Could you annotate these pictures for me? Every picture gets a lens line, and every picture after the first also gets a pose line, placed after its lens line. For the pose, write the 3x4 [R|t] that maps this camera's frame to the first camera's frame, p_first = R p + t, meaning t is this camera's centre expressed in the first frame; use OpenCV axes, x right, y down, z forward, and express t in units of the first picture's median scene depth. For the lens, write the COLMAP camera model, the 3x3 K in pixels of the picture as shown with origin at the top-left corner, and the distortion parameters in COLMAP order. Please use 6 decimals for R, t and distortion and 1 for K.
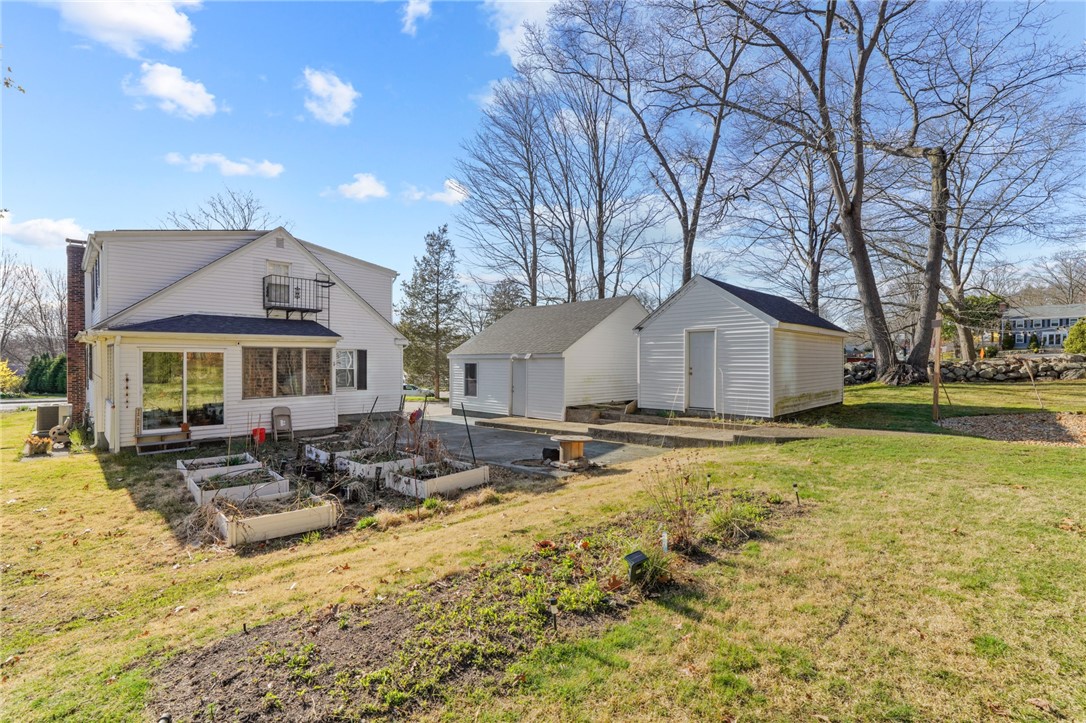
lens RADIAL K [[502.9, 0, 535.3], [0, 502.9, 370.8], [0, 0, 1]] dist [-0.054350, 0.027793]
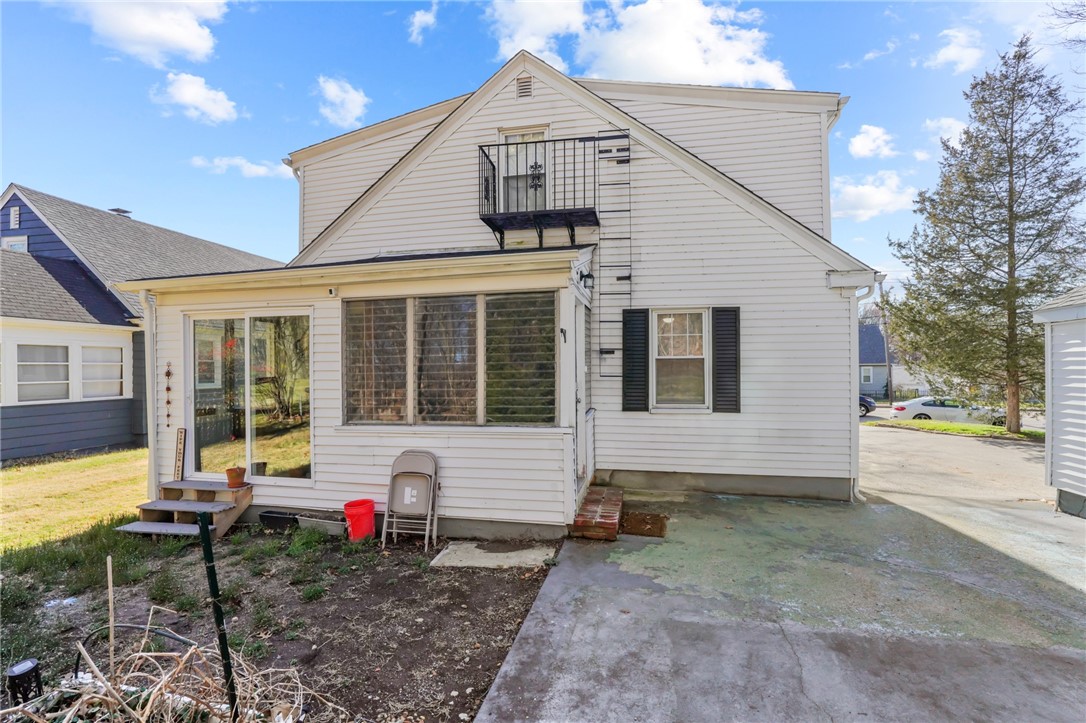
lens RADIAL K [[502.9, 0, 535.3], [0, 502.9, 370.8], [0, 0, 1]] dist [-0.054350, 0.027793]
pose [[0.555011, -0.003656, -0.831835, -0.127843], [-0.006663, 0.999939, -0.008841, 0.012688], [0.831816, 0.010450, 0.554952, 0.772882]]
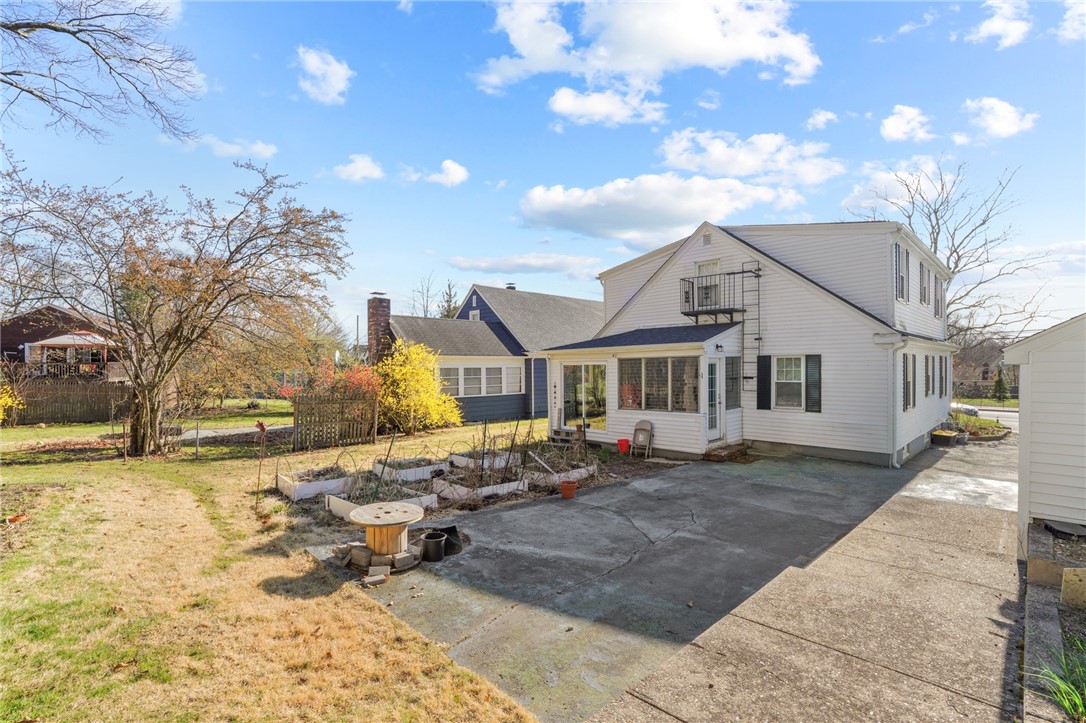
lens RADIAL K [[502.9, 0, 535.3], [0, 502.9, 370.8], [0, 0, 1]] dist [-0.054350, 0.027793]
pose [[-0.007749, 0.003410, -0.999964, 0.403346], [-0.007867, 0.999963, 0.003471, -0.021798], [0.999939, 0.007894, -0.007722, 0.714716]]
